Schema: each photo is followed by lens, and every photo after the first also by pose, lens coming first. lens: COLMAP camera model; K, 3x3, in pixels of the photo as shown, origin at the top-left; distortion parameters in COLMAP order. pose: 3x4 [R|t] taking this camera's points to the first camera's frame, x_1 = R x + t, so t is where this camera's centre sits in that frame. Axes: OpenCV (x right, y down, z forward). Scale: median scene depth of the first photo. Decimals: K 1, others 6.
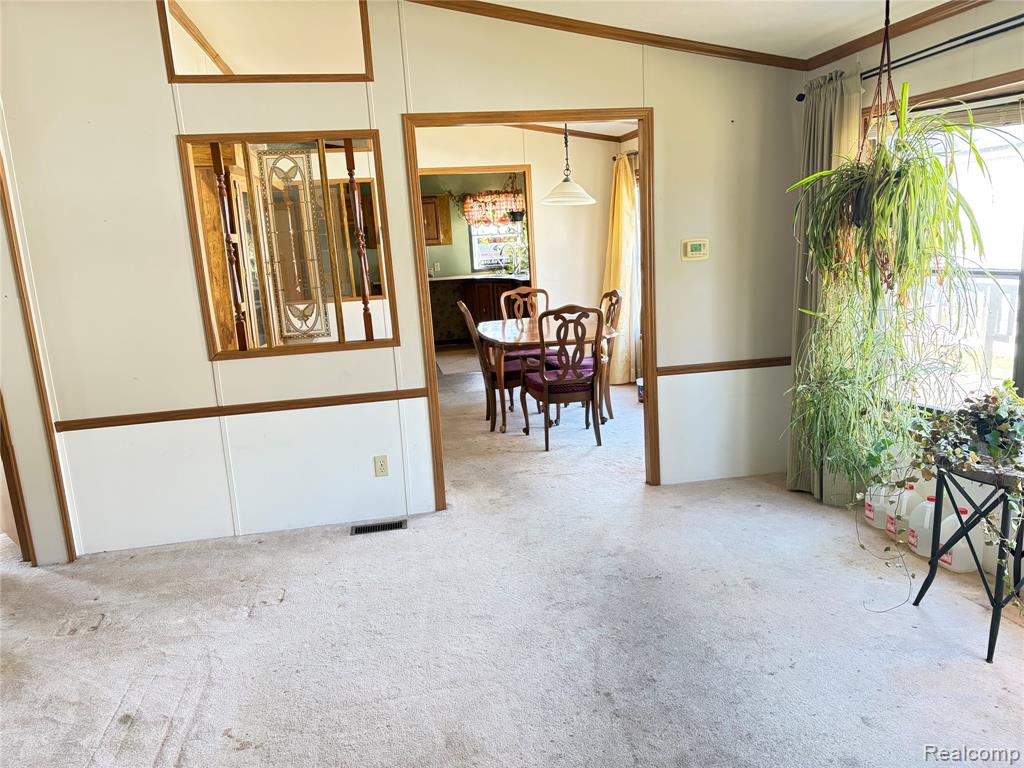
lens RADIAL K [[771.6, 0, 517.6], [0, 771.6, 384.4], [0, 0, 1]] dist [0.034512, -0.034718]
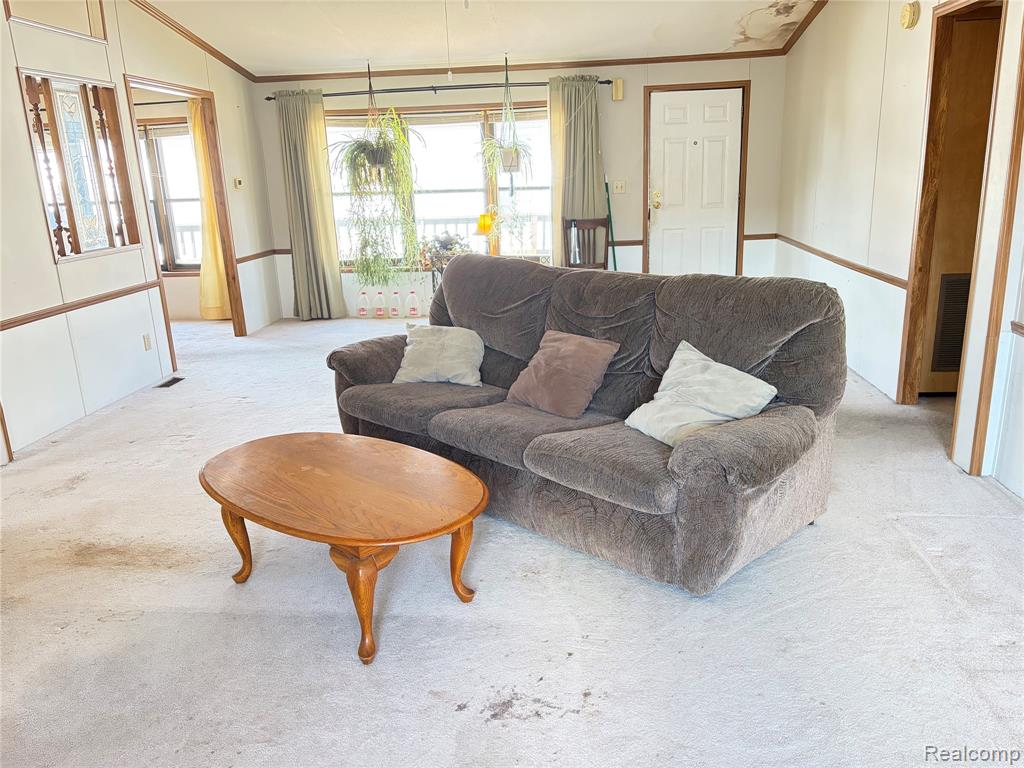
lens RADIAL K [[771.6, 0, 511.0], [0, 771.6, 384.0], [0, 0, 1]] dist [0.034512, -0.034718]
pose [[0.277442, -0.213361, 0.936751, -1.339000], [0.206149, 0.965539, 0.158862, 0.098641], [-0.938365, 0.149035, 0.311865, 0.020536]]
